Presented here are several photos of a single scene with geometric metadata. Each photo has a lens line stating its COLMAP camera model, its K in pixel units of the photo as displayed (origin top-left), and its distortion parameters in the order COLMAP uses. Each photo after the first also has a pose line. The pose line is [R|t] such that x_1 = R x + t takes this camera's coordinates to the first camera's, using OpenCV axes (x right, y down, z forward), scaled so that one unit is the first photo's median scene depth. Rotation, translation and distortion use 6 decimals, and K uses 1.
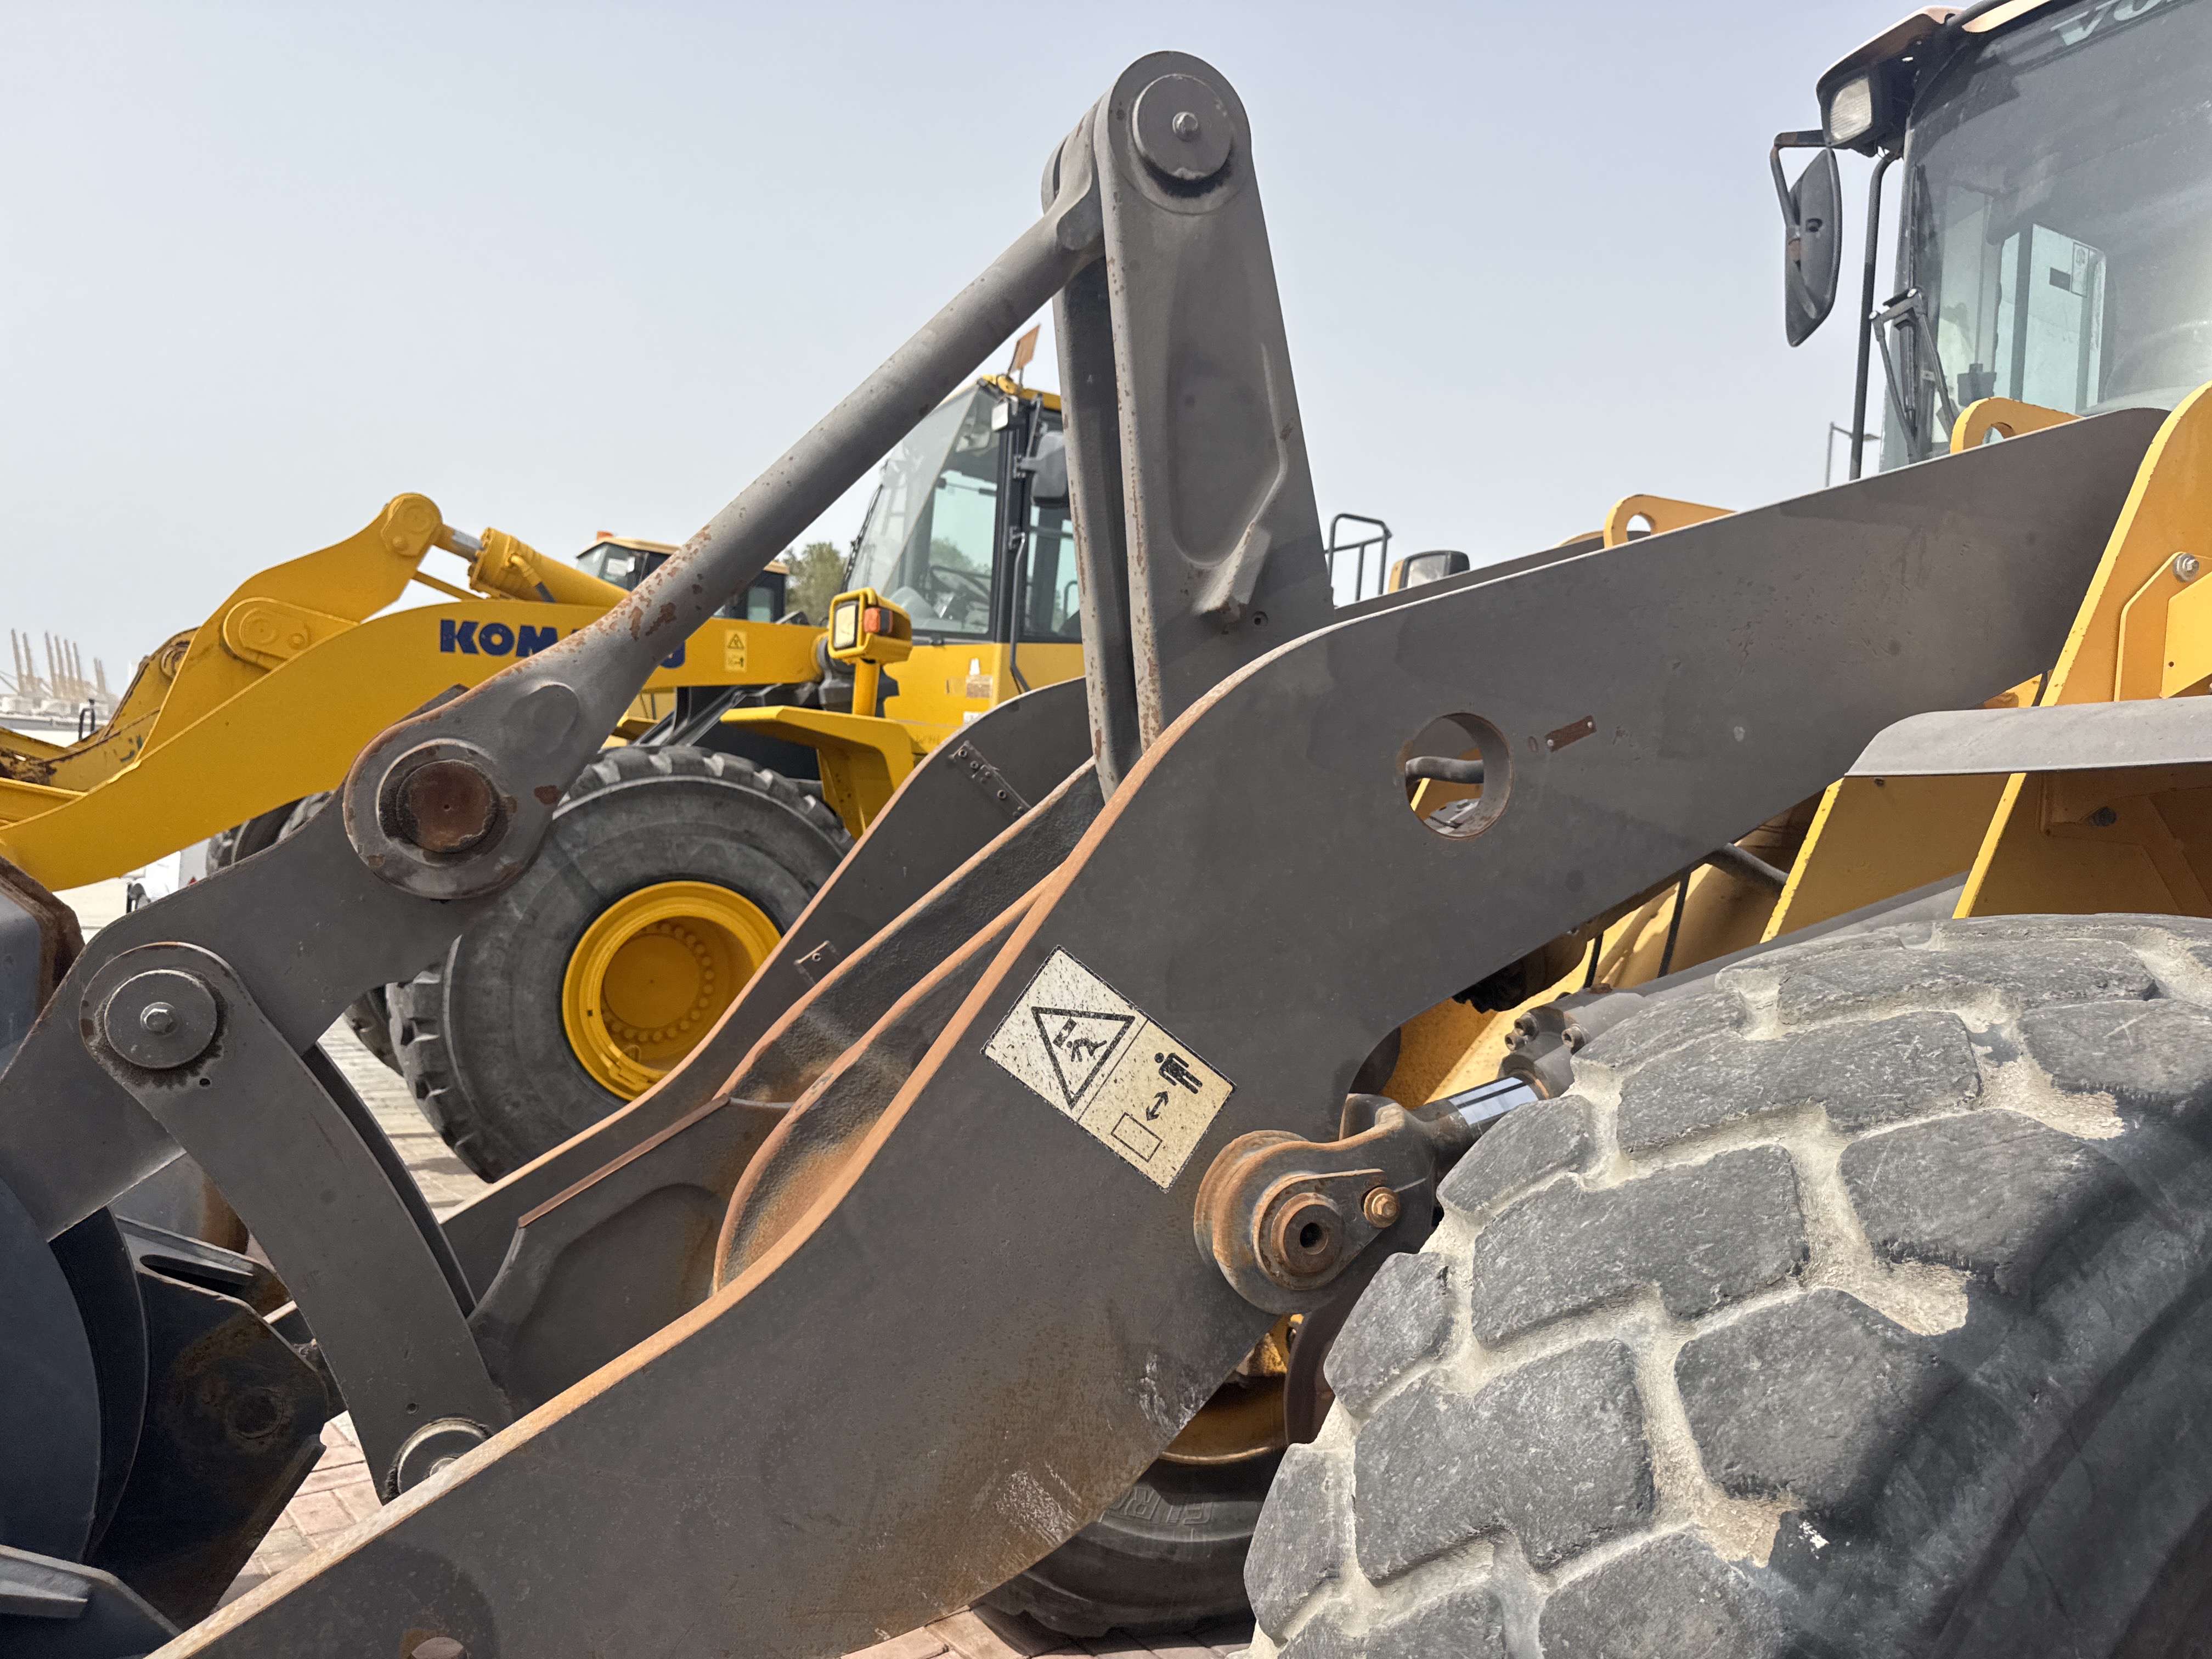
lens RADIAL K [[1581.0, 0, 1102.1], [0, 1581.0, 821.4], [0, 0, 1]] dist [0.023260, -0.039442]
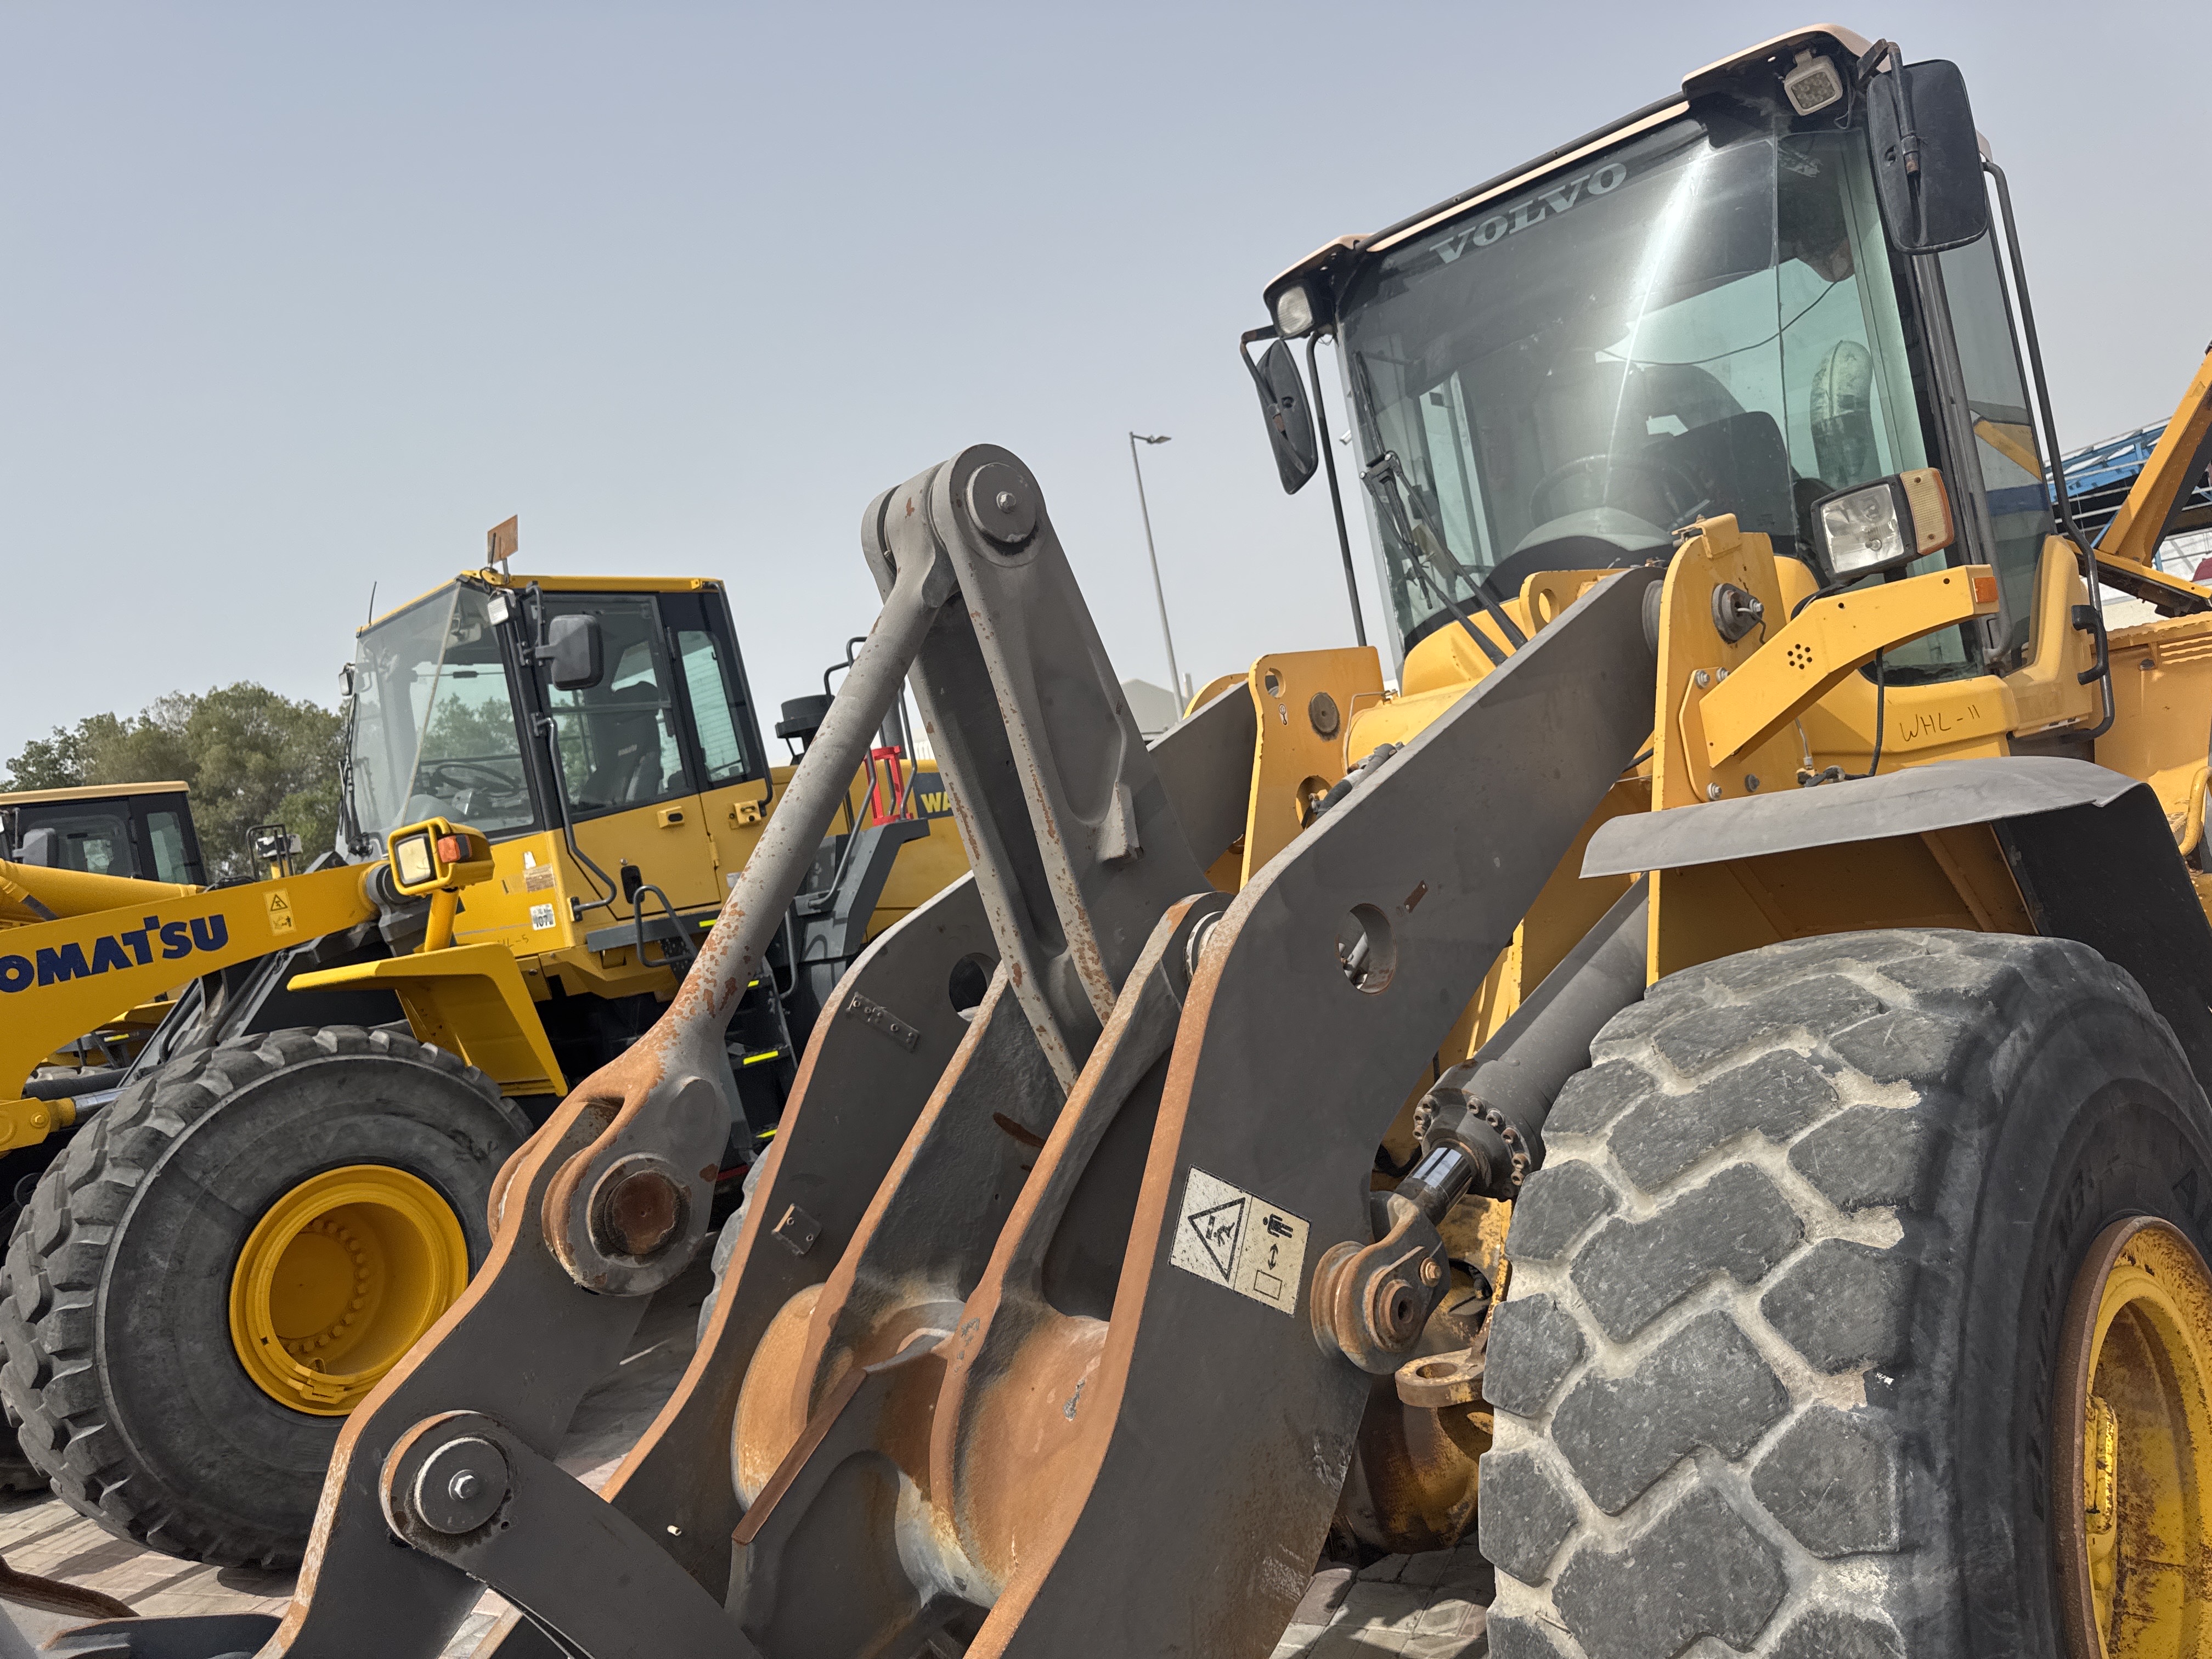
lens RADIAL K [[1578.0, 0, 1121.6], [0, 1578.0, 807.0], [0, 0, 1]] dist [0.031812, -0.044745]
pose [[0.896552, -0.232324, 0.377119, -0.594407], [0.244662, 0.969483, 0.015597, -0.289791], [-0.369234, 0.078283, 0.926033, -0.273795]]
